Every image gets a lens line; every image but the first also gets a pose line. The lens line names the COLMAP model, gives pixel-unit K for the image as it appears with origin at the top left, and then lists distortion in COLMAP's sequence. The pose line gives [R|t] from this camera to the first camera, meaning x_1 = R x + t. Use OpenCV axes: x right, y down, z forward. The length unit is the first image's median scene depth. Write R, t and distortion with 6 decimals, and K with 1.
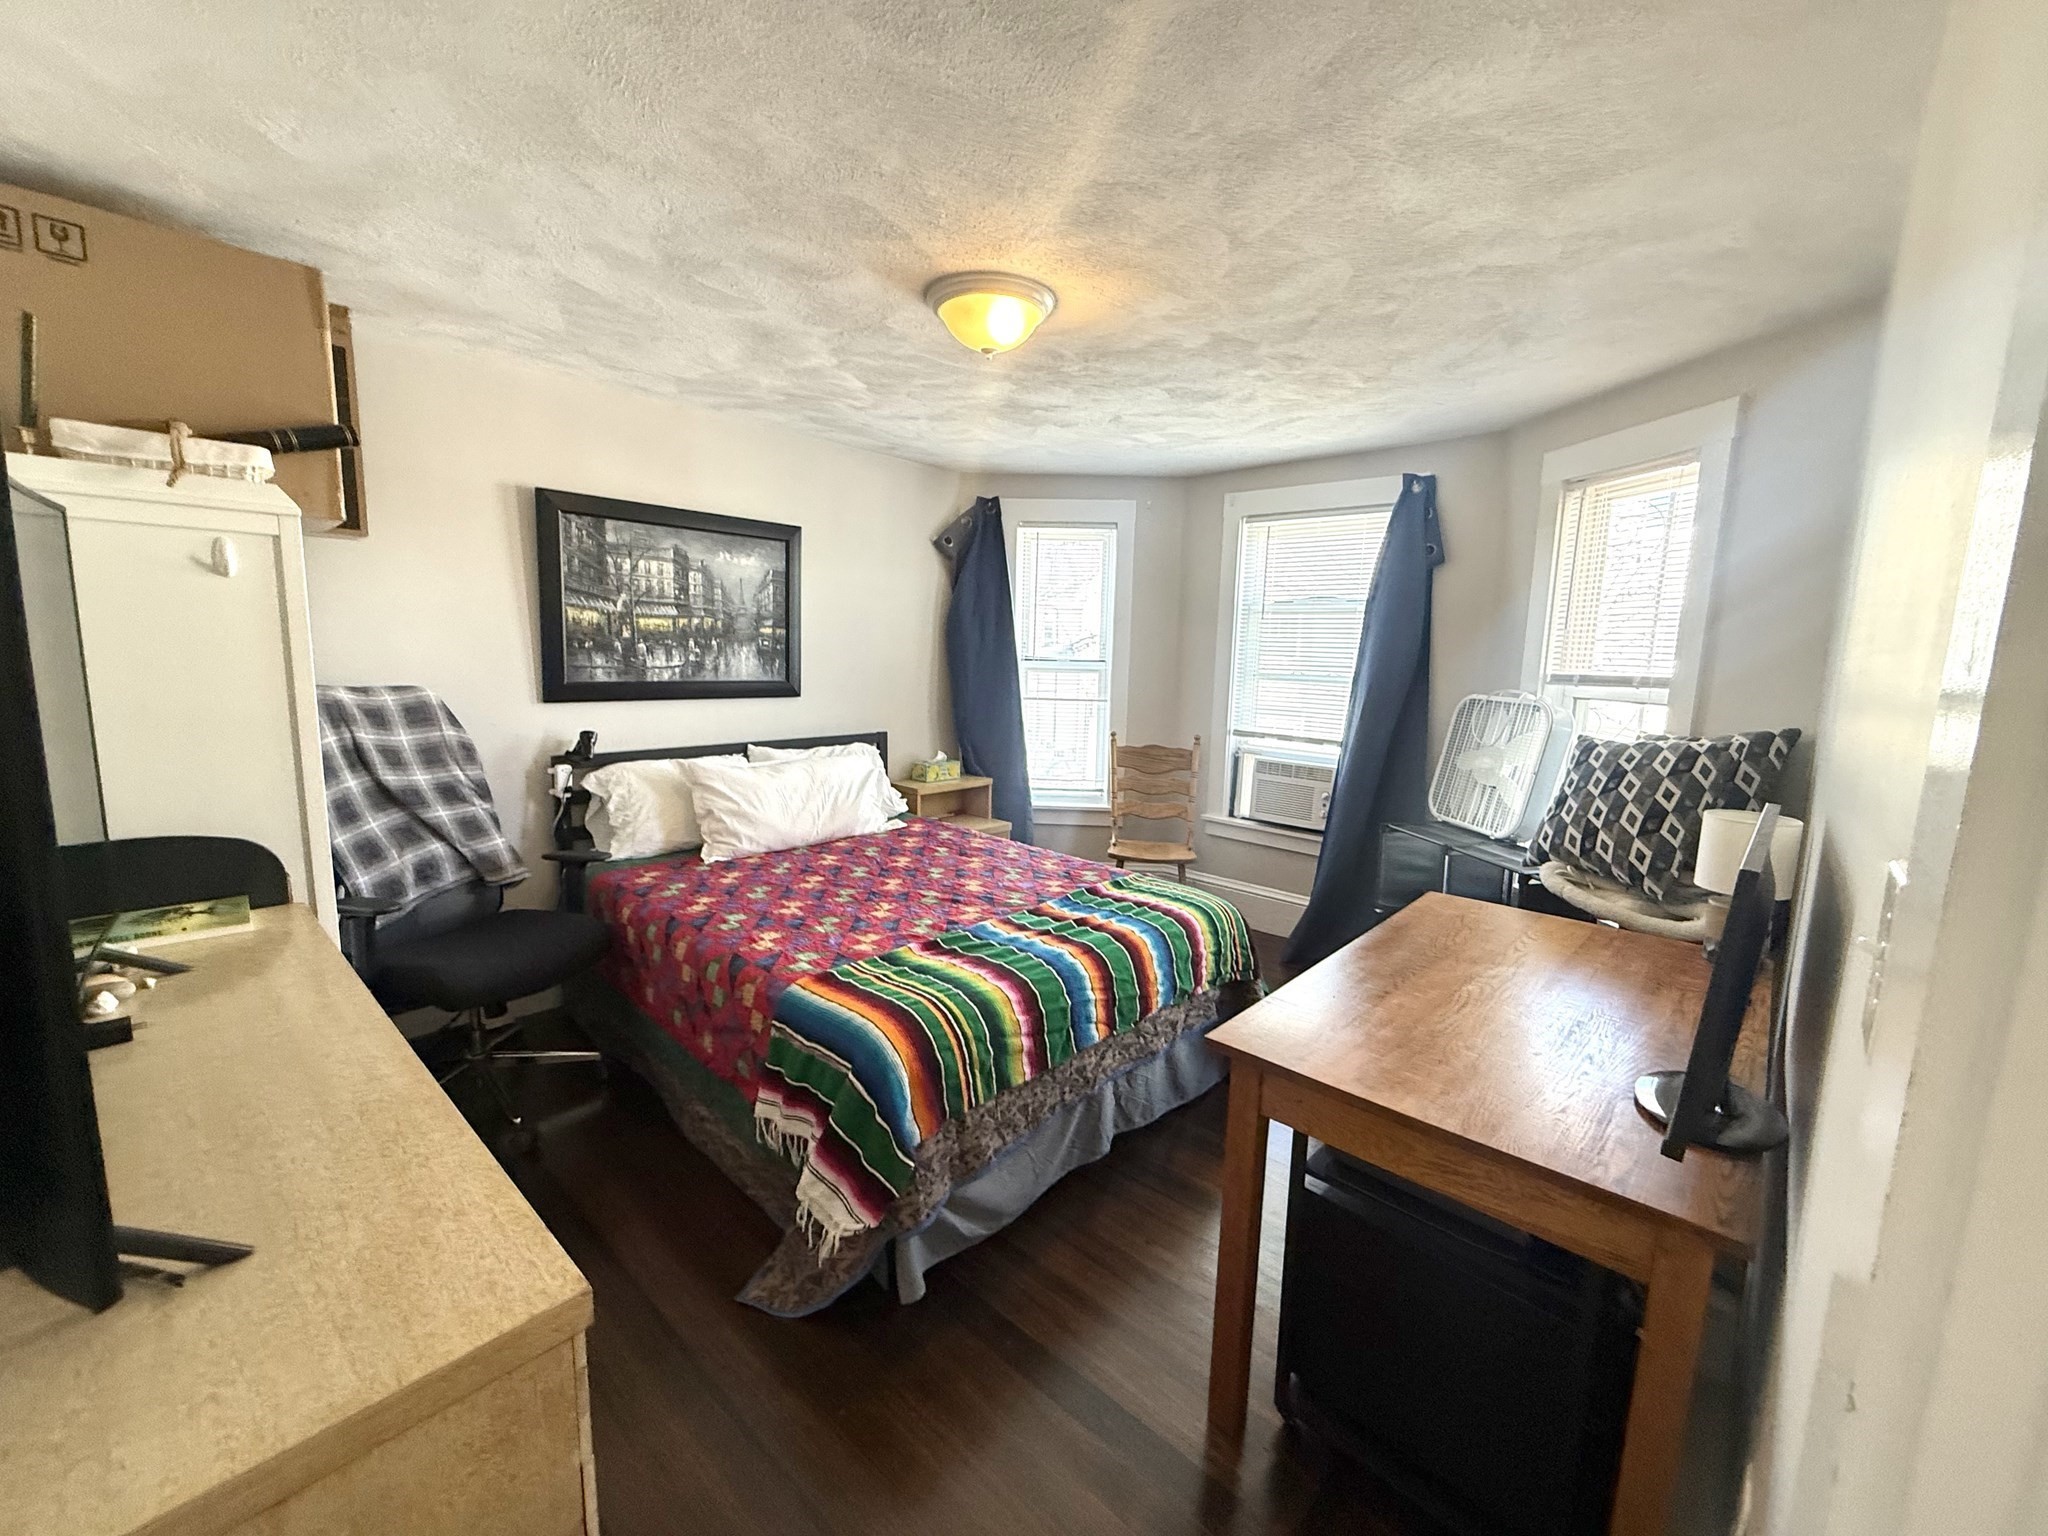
lens RADIAL K [[818.2, 0, 1023.0], [0, 818.2, 765.8], [0, 0, 1]] dist [0.000884, -0.000111]
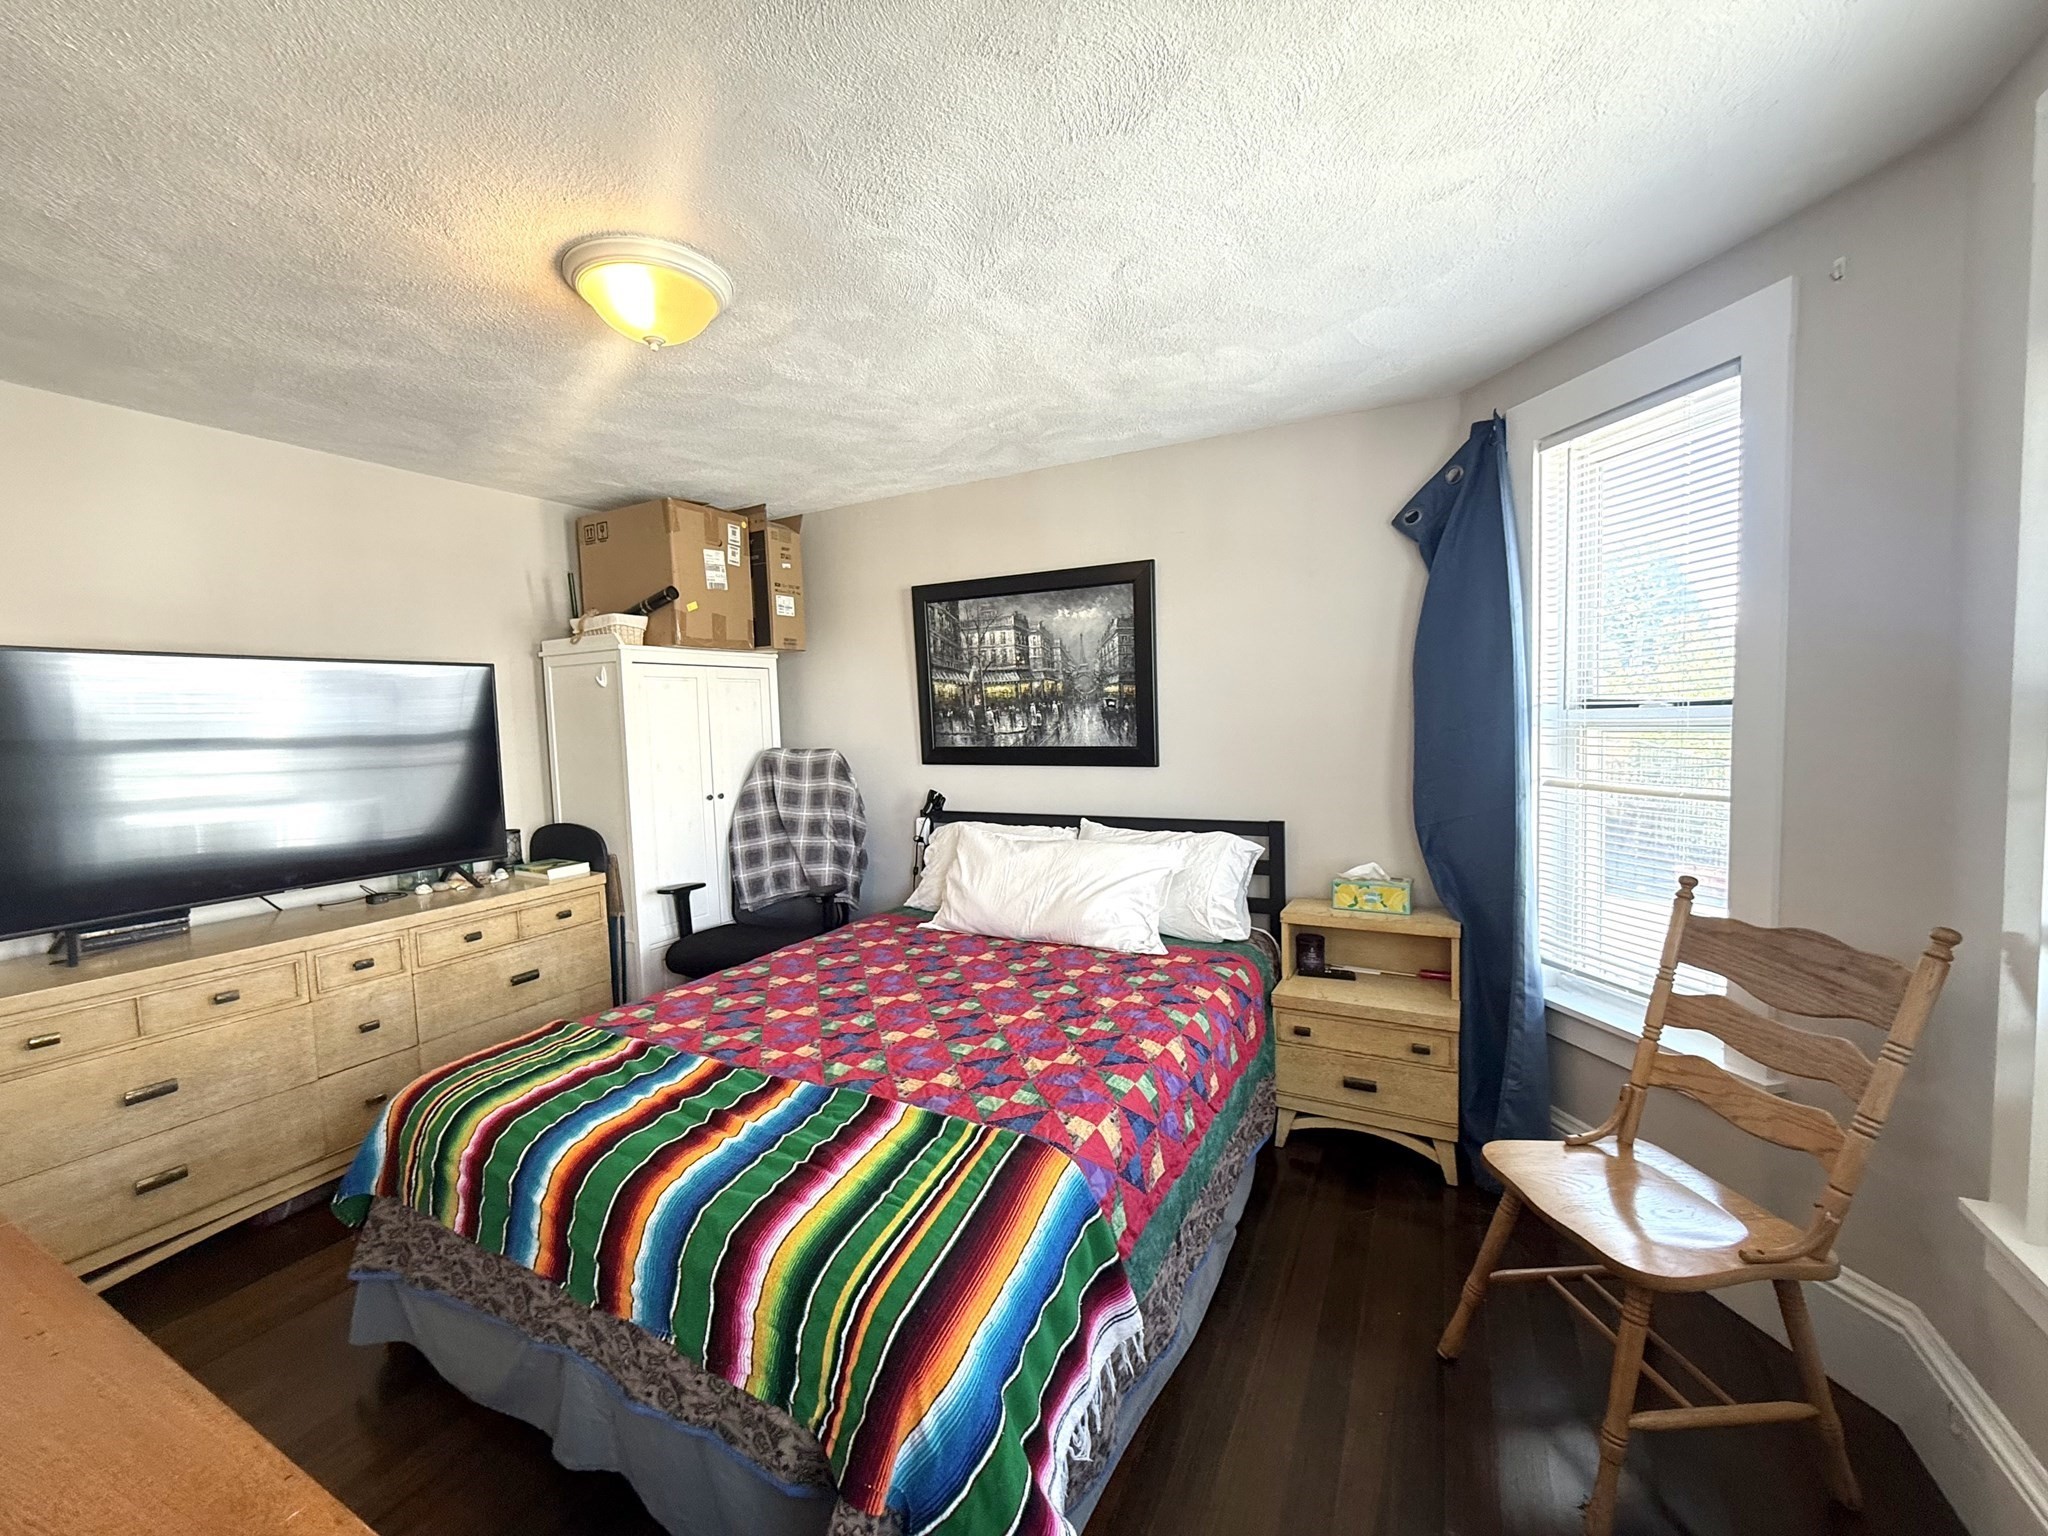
lens RADIAL K [[818.2, 0, 1023.0], [0, 818.2, 765.8], [0, 0, 1]] dist [0.000884, -0.000111]
pose [[0.254470, 0.025375, -0.966748, 0.551096], [-0.105769, 0.994389, -0.001740, -0.080605], [0.961279, 0.102695, 0.255726, 0.769910]]
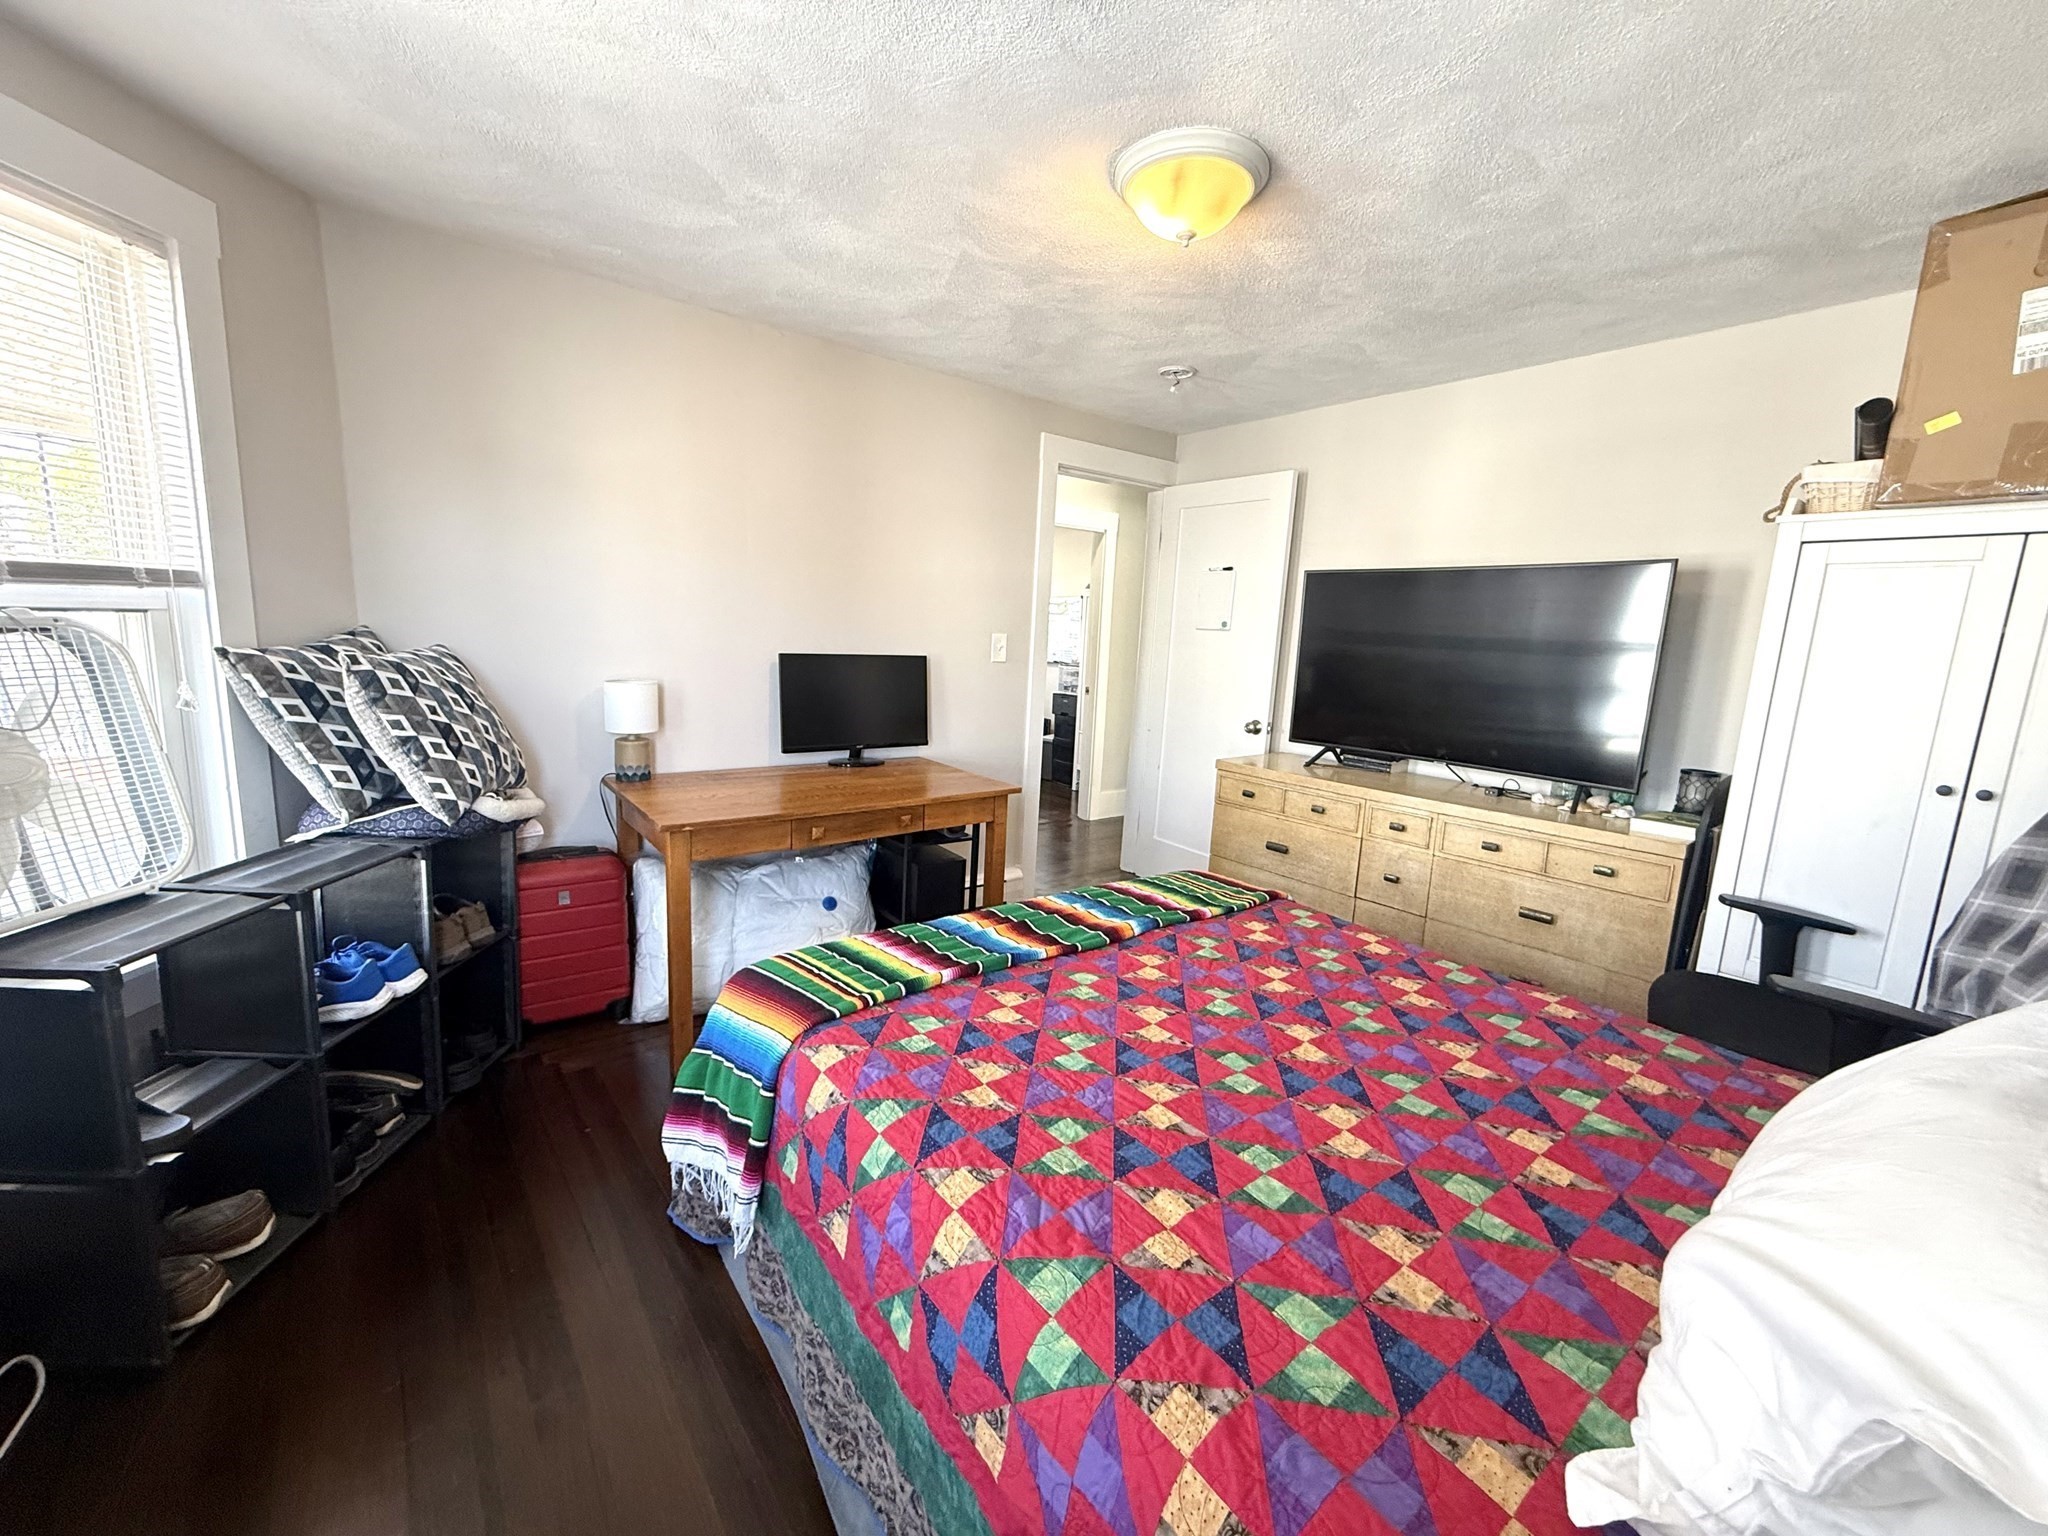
lens RADIAL K [[826.2, 0, 1024.0], [0, 826.2, 768.0], [0, 0, 1]] dist [-0.003041, -0.000498]
pose [[-0.984655, -0.095255, 0.146225, -0.040288], [-0.044848, 0.947874, 0.315472, -0.163007], [-0.168653, 0.304073, -0.937601, 1.285767]]
